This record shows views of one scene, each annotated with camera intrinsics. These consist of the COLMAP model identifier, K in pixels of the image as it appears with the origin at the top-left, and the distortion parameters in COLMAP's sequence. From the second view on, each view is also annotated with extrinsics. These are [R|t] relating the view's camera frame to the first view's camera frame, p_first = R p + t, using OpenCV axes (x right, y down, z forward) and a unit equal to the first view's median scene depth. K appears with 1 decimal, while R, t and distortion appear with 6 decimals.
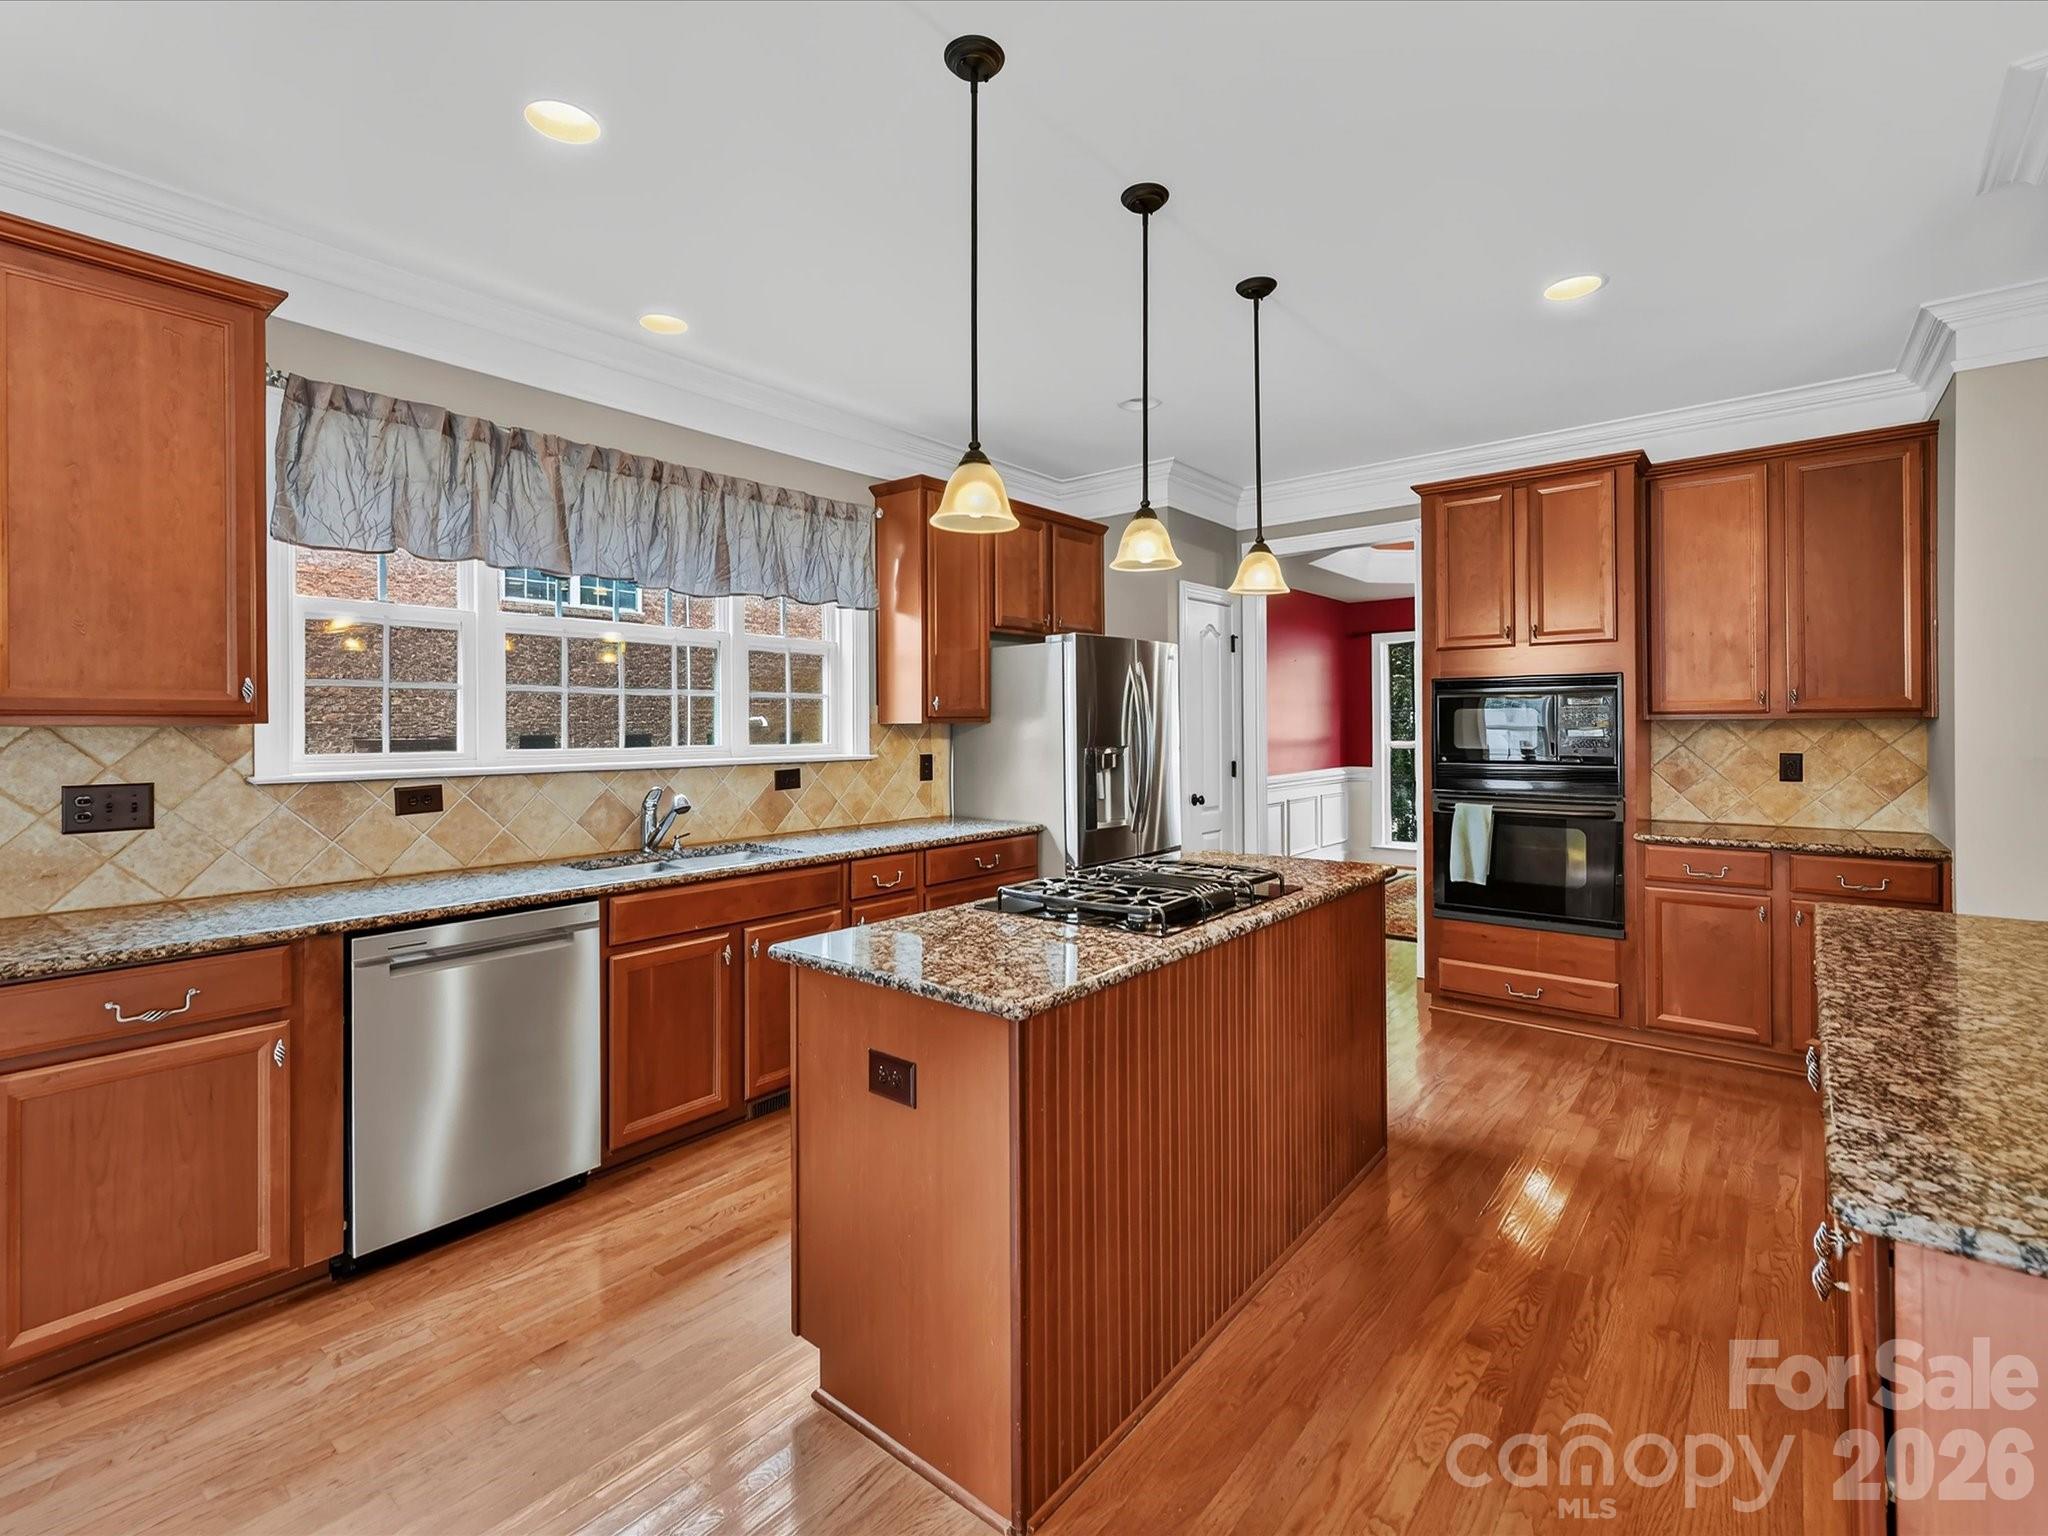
lens RADIAL K [[924.4, 0, 1020.0], [0, 924.4, 723.0], [0, 0, 1]] dist [-0.001212, -0.000253]
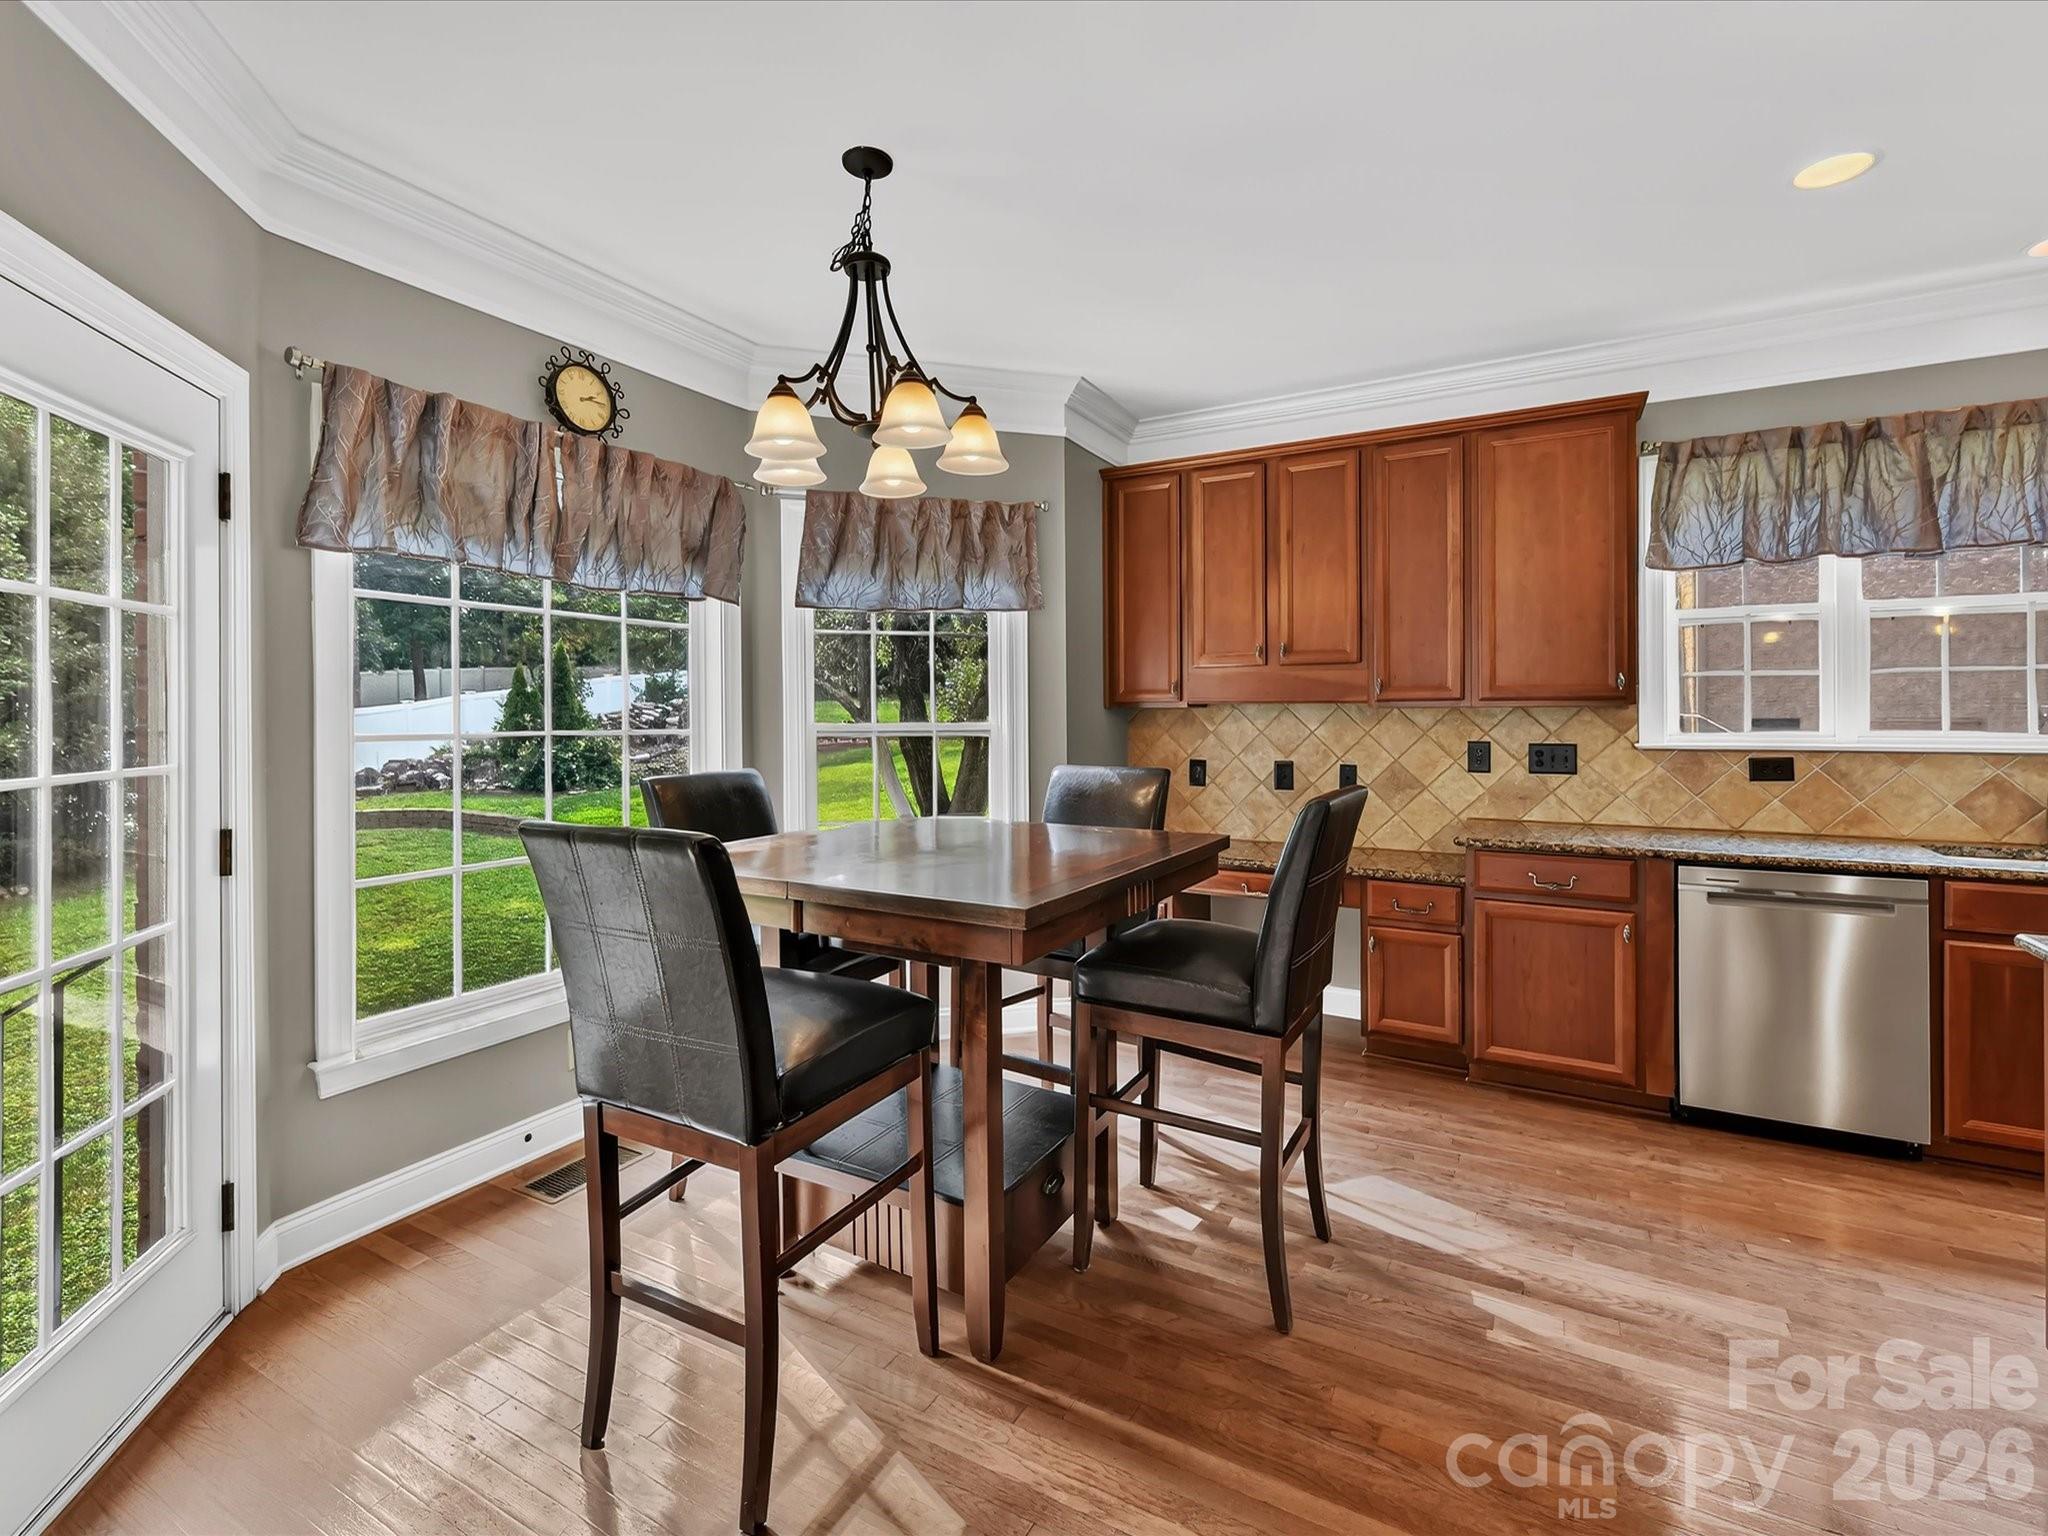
lens RADIAL K [[924.4, 0, 1040.7], [0, 924.4, 717.5], [0, 0, 1]] dist [-0.001212, -0.000253]
pose [[0.180414, 0.006295, -0.983571, 0.346474], [0.006505, 0.999950, 0.007593, 0.003020], [0.983569, -0.007768, 0.180364, -0.120738]]
